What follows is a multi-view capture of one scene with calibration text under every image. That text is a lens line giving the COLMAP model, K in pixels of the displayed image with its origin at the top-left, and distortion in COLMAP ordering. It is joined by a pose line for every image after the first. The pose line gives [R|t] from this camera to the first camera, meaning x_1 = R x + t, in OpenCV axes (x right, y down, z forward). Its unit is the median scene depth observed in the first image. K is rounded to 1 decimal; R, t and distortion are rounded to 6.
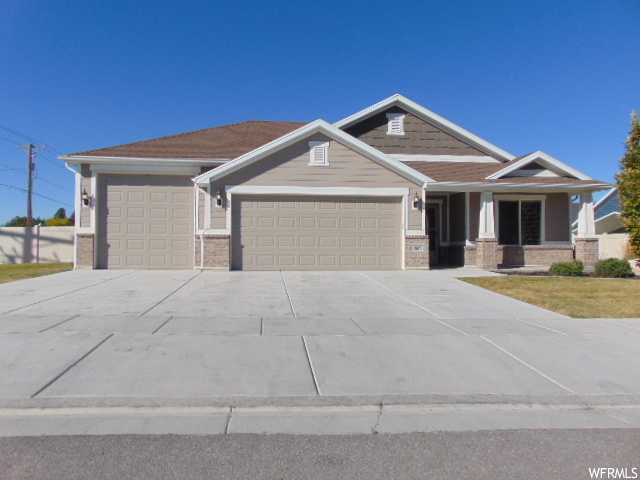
lens RADIAL K [[480.0, 0, 320.0], [0, 480.0, 240.0], [0, 0, 1]] dist [-0.001102, 0.004271]
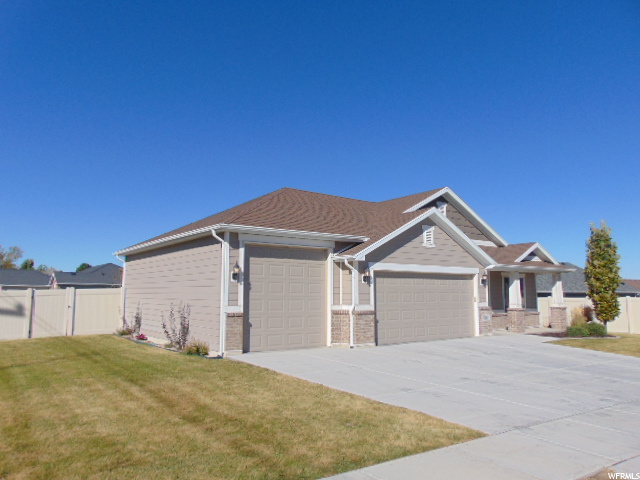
lens RADIAL K [[480.0, 0, 320.0], [0, 480.0, 240.0], [0, 0, 1]] dist [-0.001102, 0.004271]
pose [[0.858470, 0.052515, 0.510167, -0.767234], [0.009951, 0.992851, -0.118946, -0.037038], [-0.512767, 0.107189, 0.851810, 0.160729]]
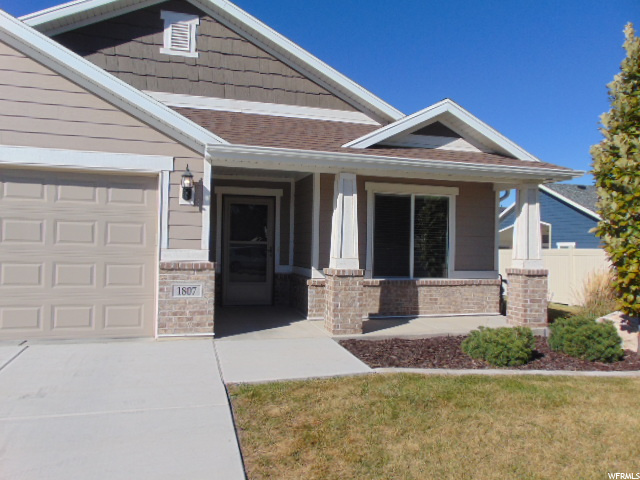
lens RADIAL K [[480.0, 0, 320.0], [0, 480.0, 240.0], [0, 0, 1]] dist [-0.001102, 0.004271]
pose [[0.986189, 0.021092, 0.164277, 0.244918], [-0.021872, 0.999756, 0.002946, -0.033935], [-0.164175, -0.006498, 0.986410, 0.523406]]
